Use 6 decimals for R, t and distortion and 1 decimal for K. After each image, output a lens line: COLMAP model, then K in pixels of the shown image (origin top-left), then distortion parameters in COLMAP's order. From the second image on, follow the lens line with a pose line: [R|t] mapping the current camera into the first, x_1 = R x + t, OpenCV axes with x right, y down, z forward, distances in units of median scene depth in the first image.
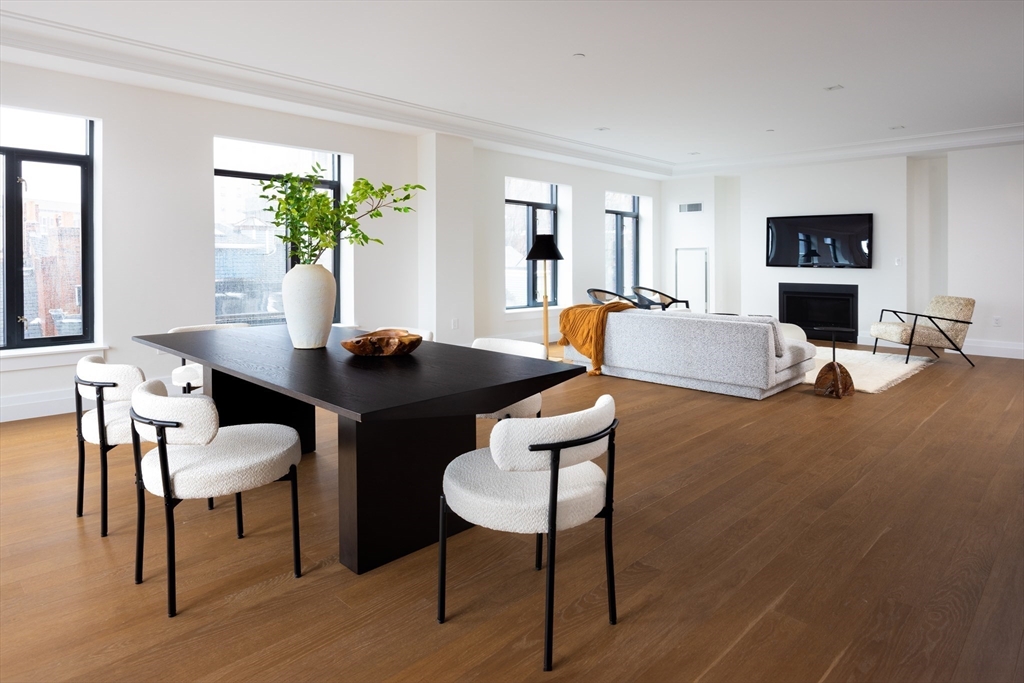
lens RADIAL K [[561.0, 0, 510.9], [0, 561.0, 332.2], [0, 0, 1]] dist [-0.022529, 0.001013]
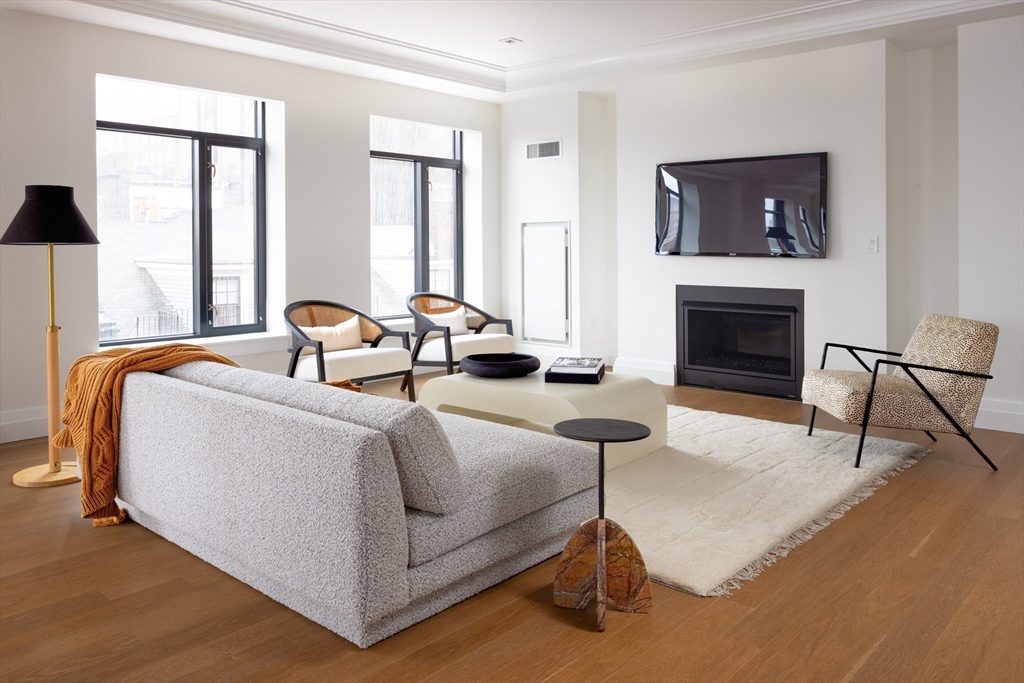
lens RADIAL K [[779.7, 0, 513.2], [0, 779.7, 347.8], [0, 0, 1]] dist [-0.009140, -0.003785]
pose [[0.996117, -0.014571, 0.086826, 0.258540], [0.014099, 0.999882, 0.006037, -0.034859], [-0.086904, -0.004789, 0.996205, 0.263452]]
